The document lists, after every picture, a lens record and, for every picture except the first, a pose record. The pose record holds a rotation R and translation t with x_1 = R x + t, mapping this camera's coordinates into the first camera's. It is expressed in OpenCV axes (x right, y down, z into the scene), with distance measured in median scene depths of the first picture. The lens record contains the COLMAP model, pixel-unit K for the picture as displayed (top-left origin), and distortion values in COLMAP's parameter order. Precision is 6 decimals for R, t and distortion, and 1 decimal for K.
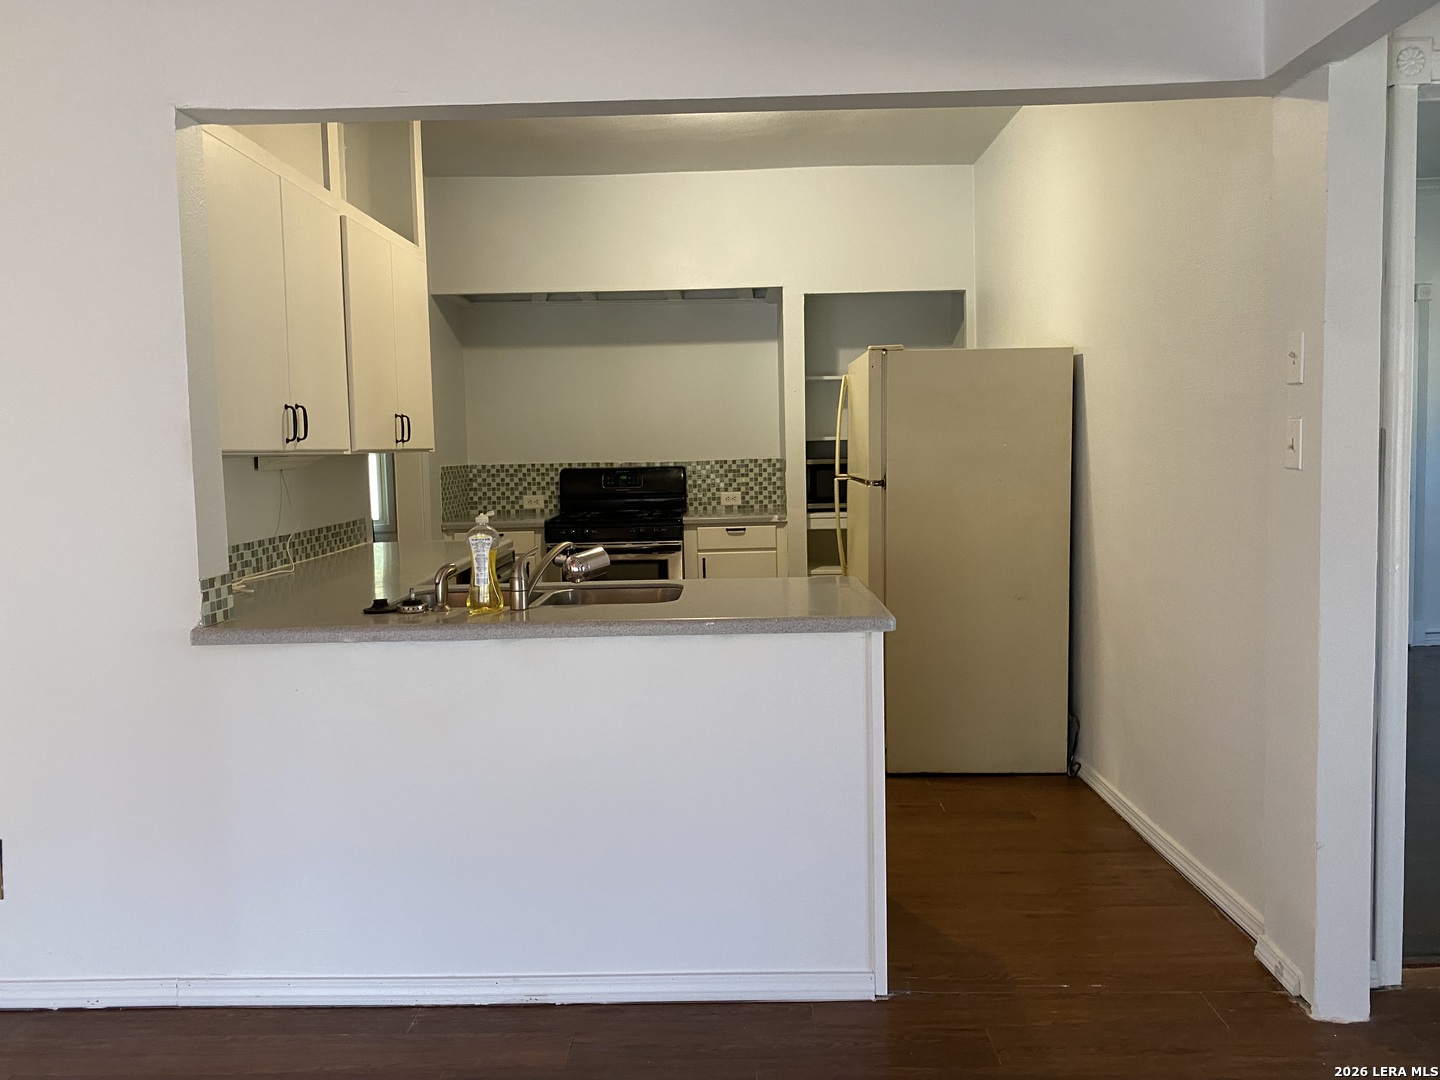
lens RADIAL K [[1100.0, 0, 720.0], [0, 1100.0, 540.0], [0, 0, 1]] dist [0.080433, -0.123705]
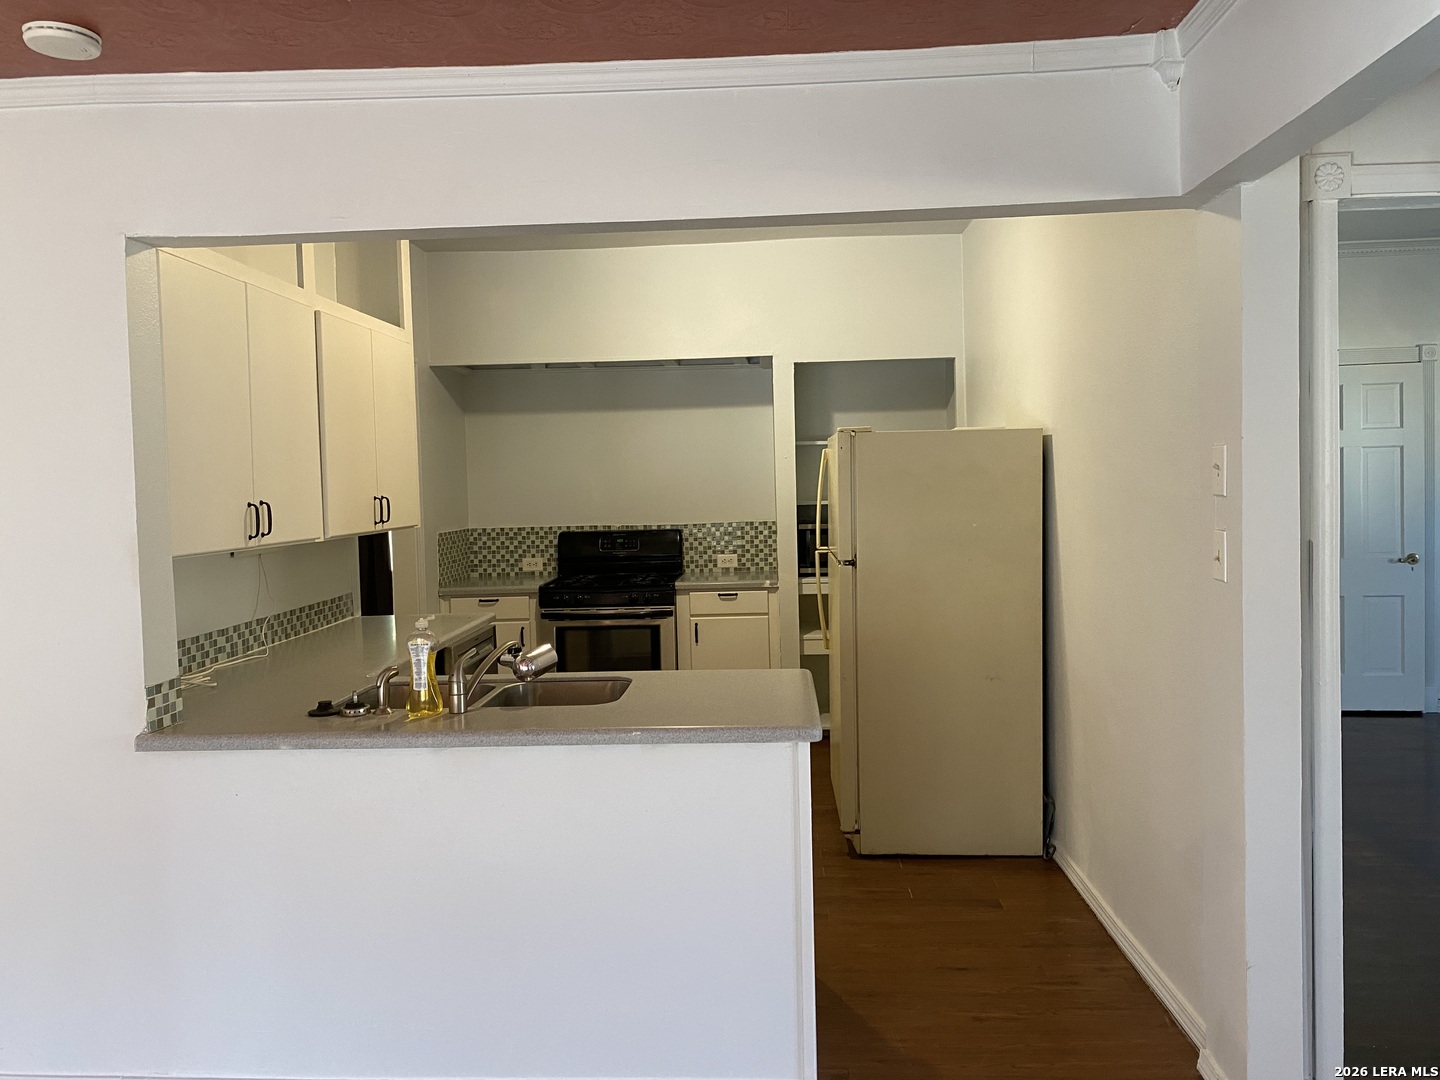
lens RADIAL K [[1097.2, 0, 709.8], [0, 1097.2, 544.6], [0, 0, 1]] dist [0.073295, -0.109629]
pose [[0.999162, -0.001764, -0.040885, 0.043490], [0.000596, 0.999592, -0.028551, -0.029752], [0.040919, 0.028503, 0.998756, -0.004250]]
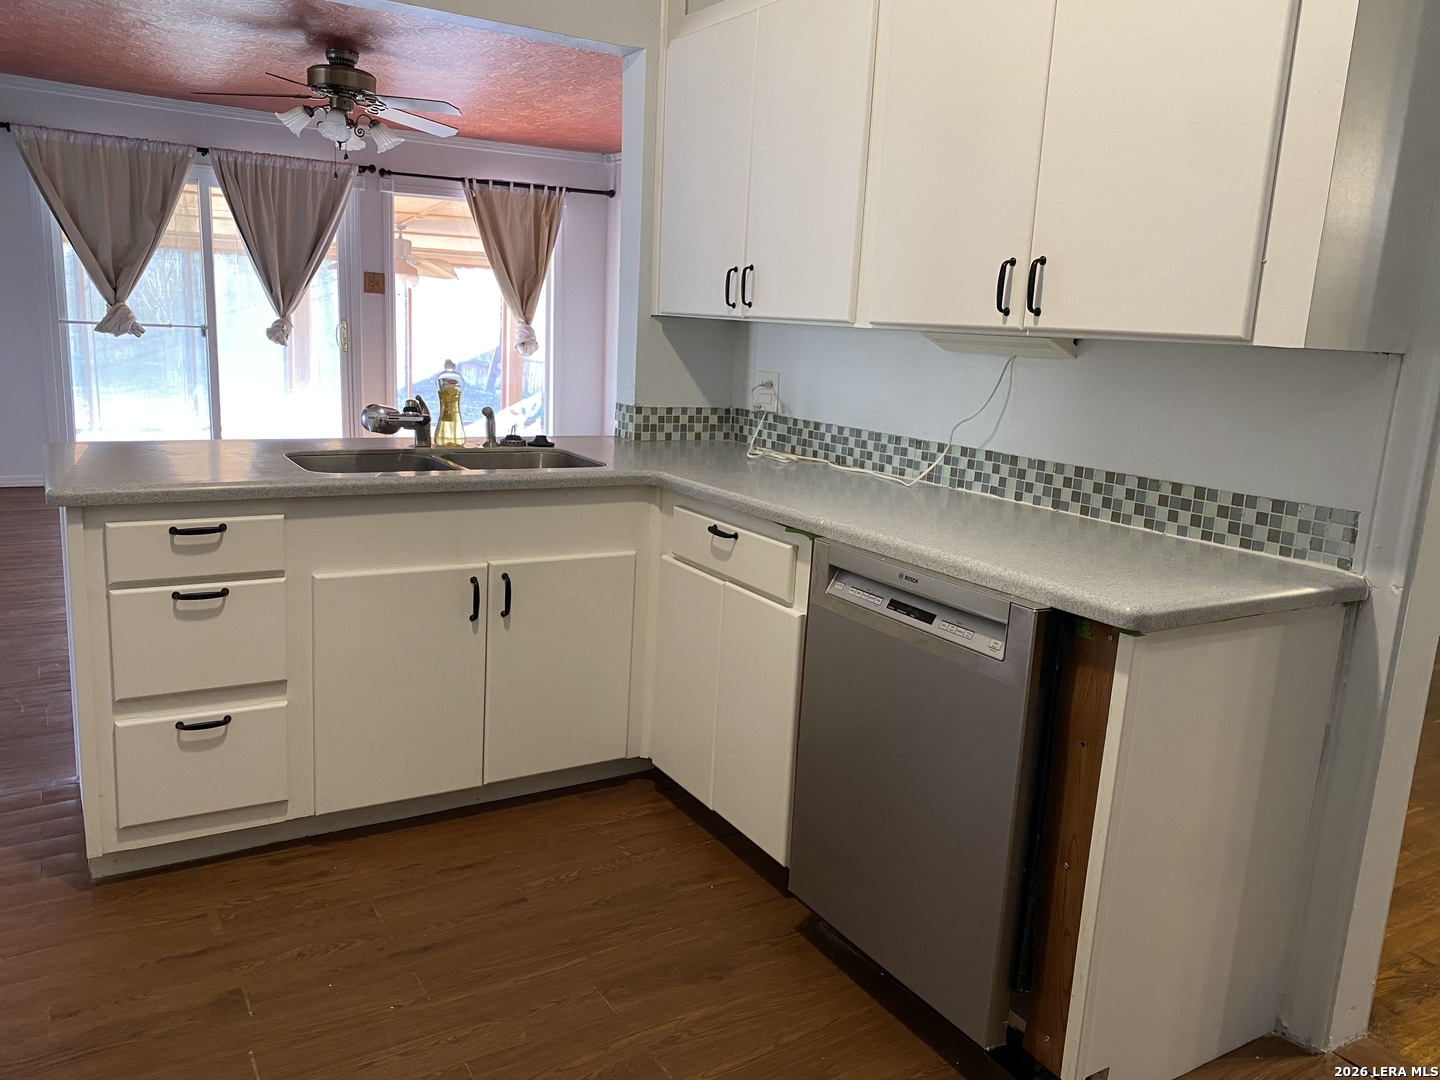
lens RADIAL K [[1100.0, 0, 720.0], [0, 1100.0, 540.0], [0, 0, 1]] dist [0.080433, -0.123705]
pose [[-0.859801, 0.084312, -0.503621, 0.069763], [-0.068725, 0.958194, 0.277744, -0.090348], [0.505984, 0.273416, -0.818061, 1.033100]]
